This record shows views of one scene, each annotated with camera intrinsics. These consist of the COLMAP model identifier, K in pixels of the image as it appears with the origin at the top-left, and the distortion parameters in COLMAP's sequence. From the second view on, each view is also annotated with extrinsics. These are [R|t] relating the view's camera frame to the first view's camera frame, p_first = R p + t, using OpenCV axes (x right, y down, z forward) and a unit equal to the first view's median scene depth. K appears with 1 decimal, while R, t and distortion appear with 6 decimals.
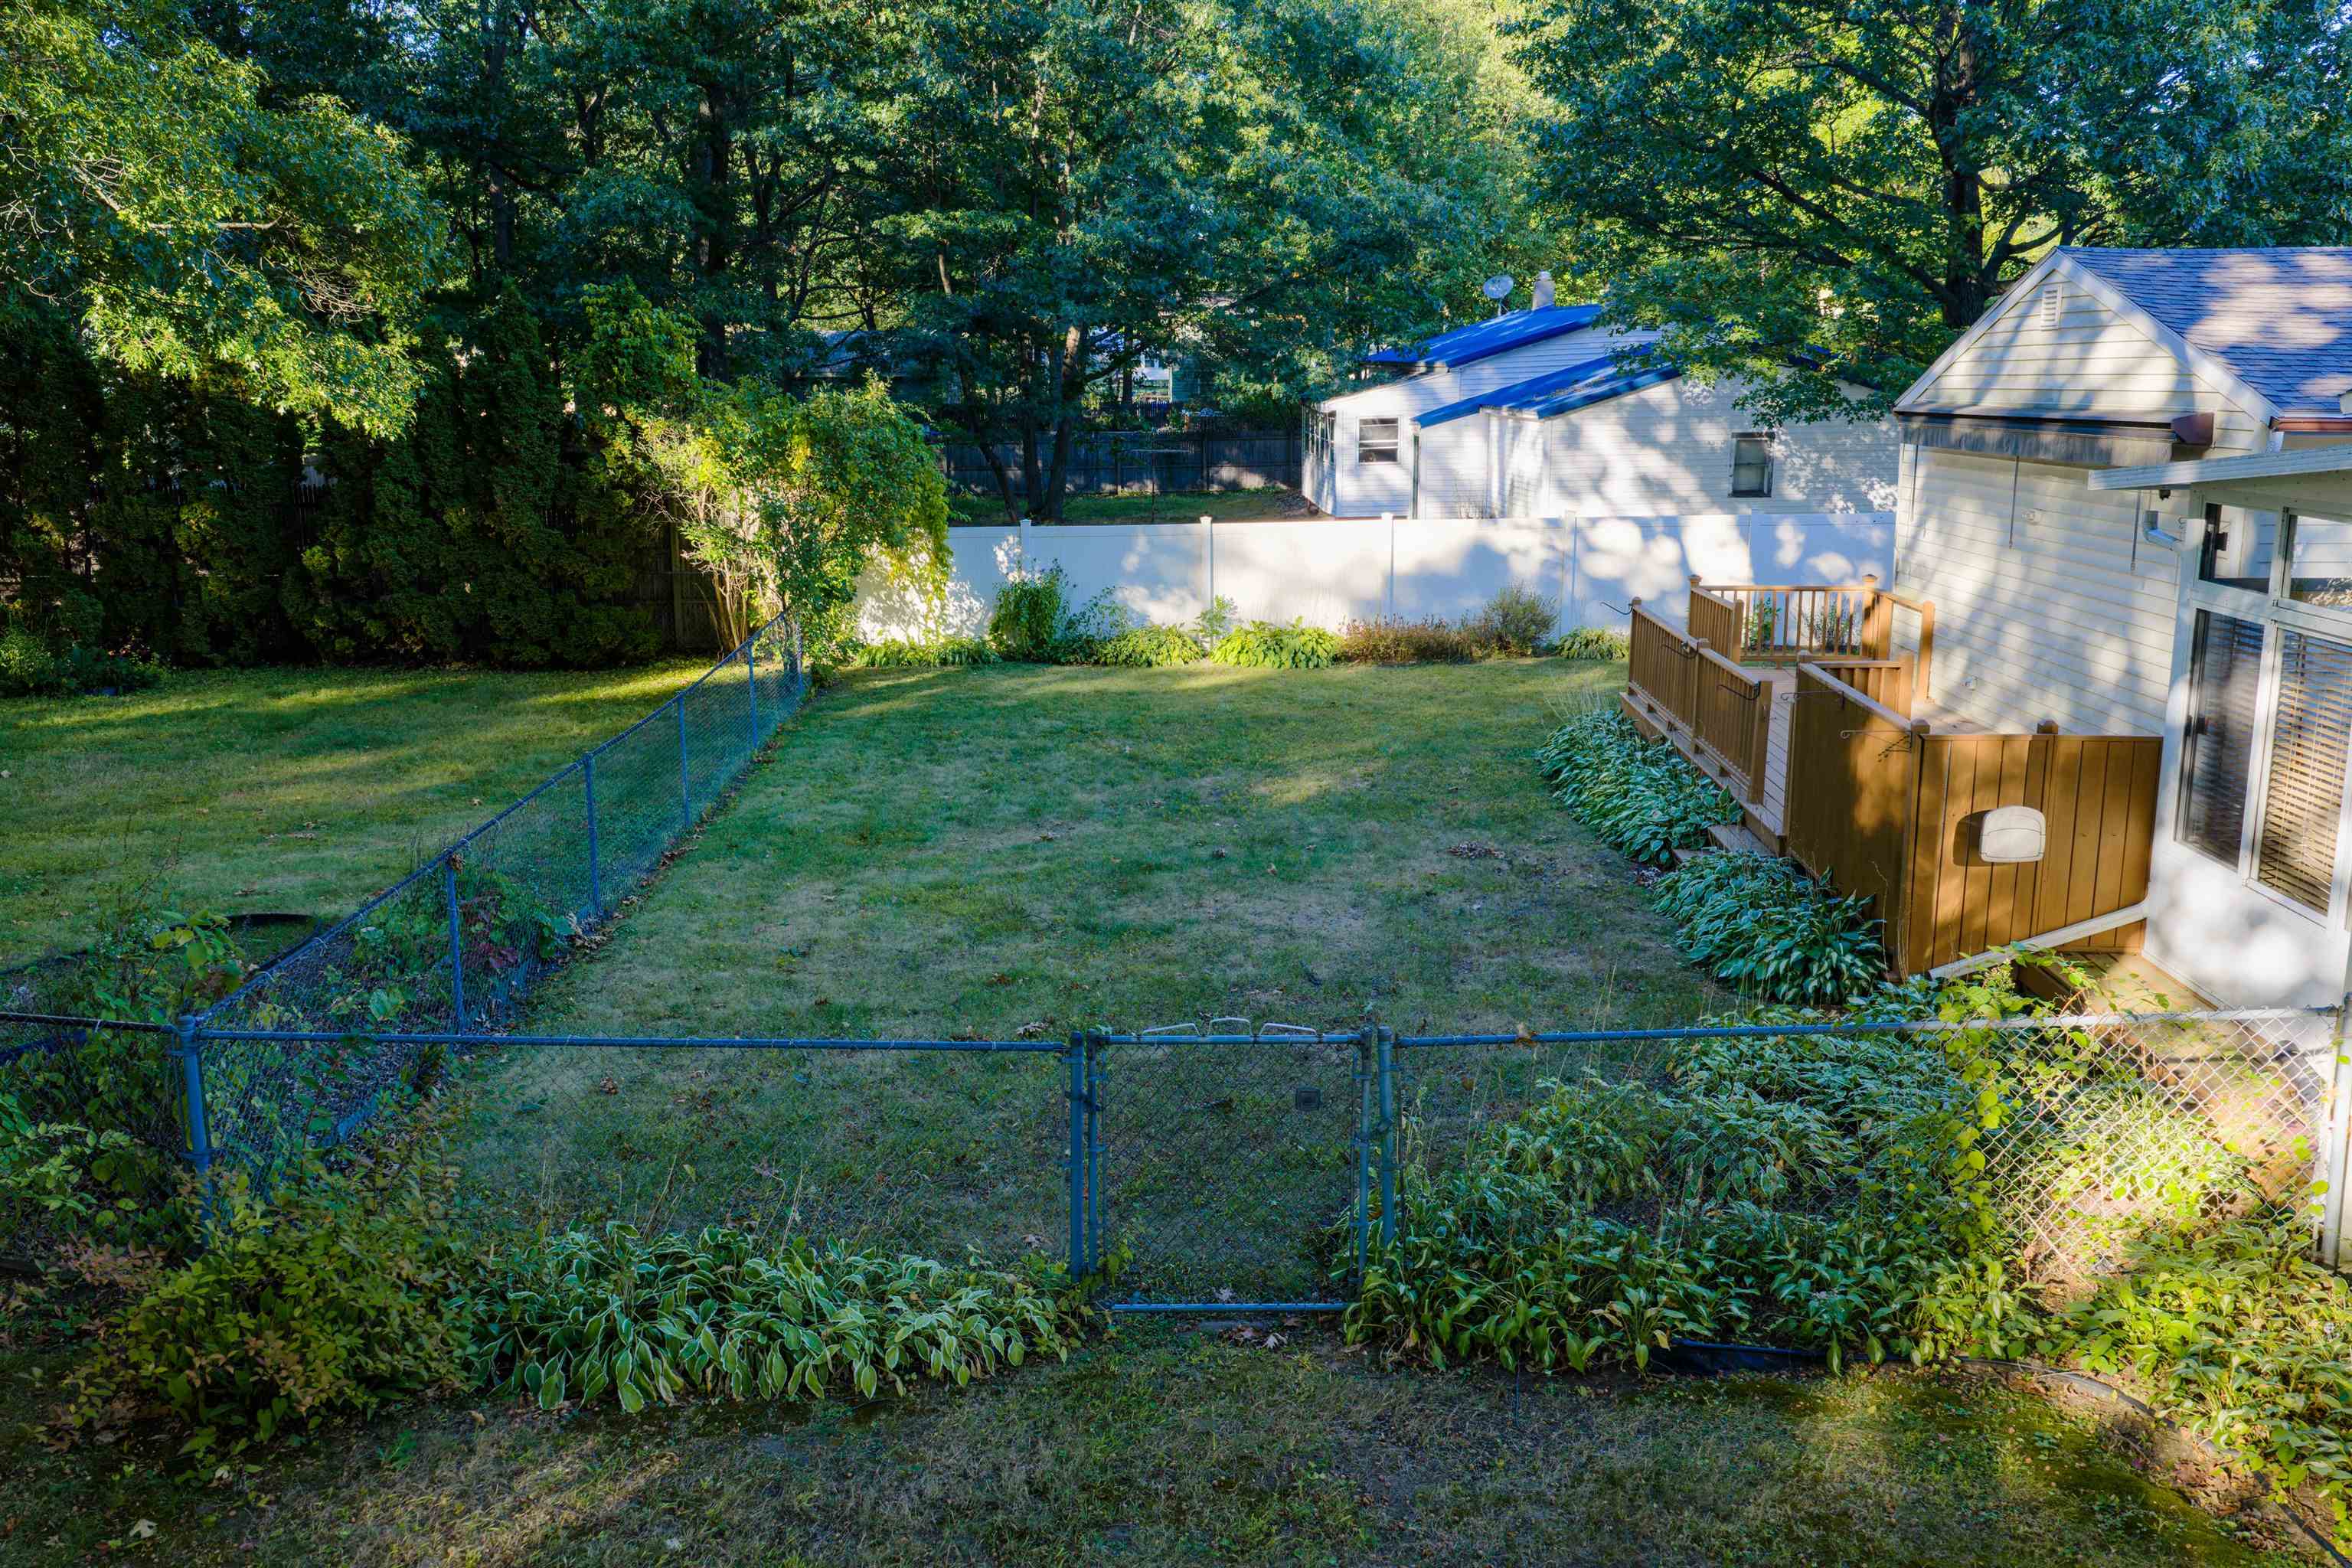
lens RADIAL K [[1939.1, 0, 1176.0], [0, 1939.1, 784.0], [0, 0, 1]] dist [0.048623, -0.098687]
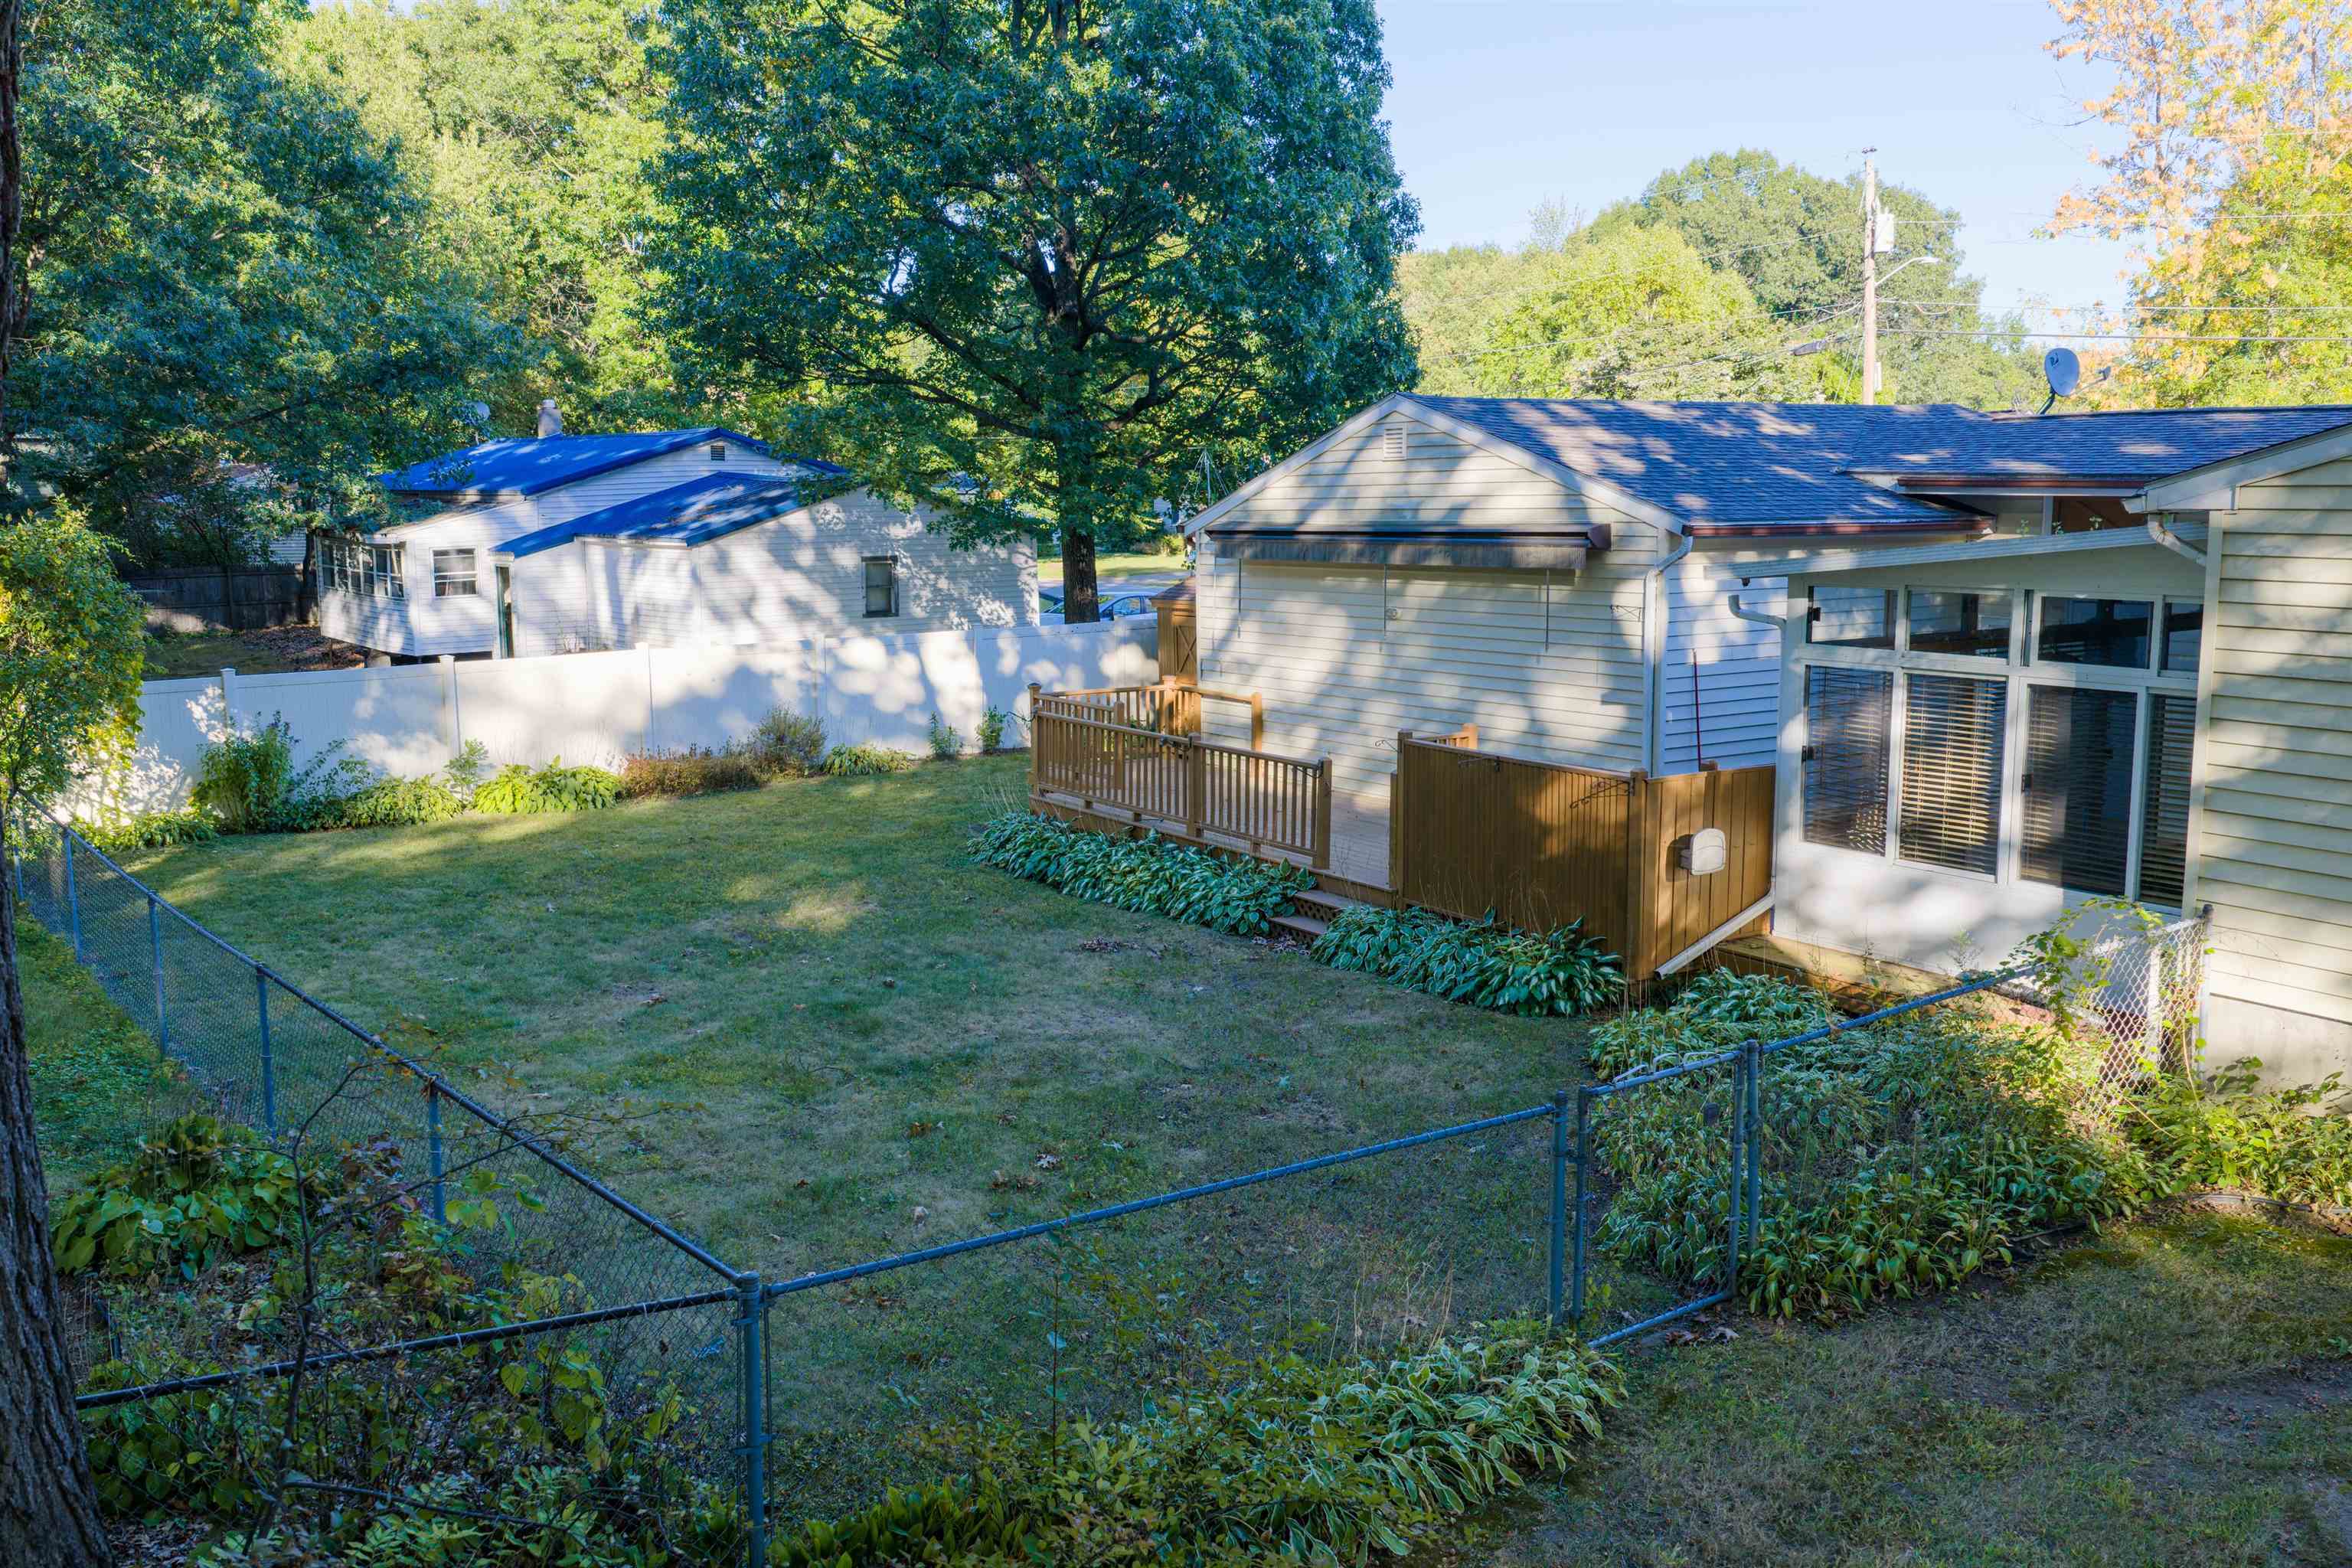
lens RADIAL K [[1939.1, 0, 1176.0], [0, 1939.1, 784.0], [0, 0, 1]] dist [0.048623, -0.098687]
pose [[0.812675, -0.087457, 0.576117, -0.238398], [0.125163, 0.991796, -0.025997, -0.011324], [-0.569116, 0.093236, 0.816954, 0.067034]]
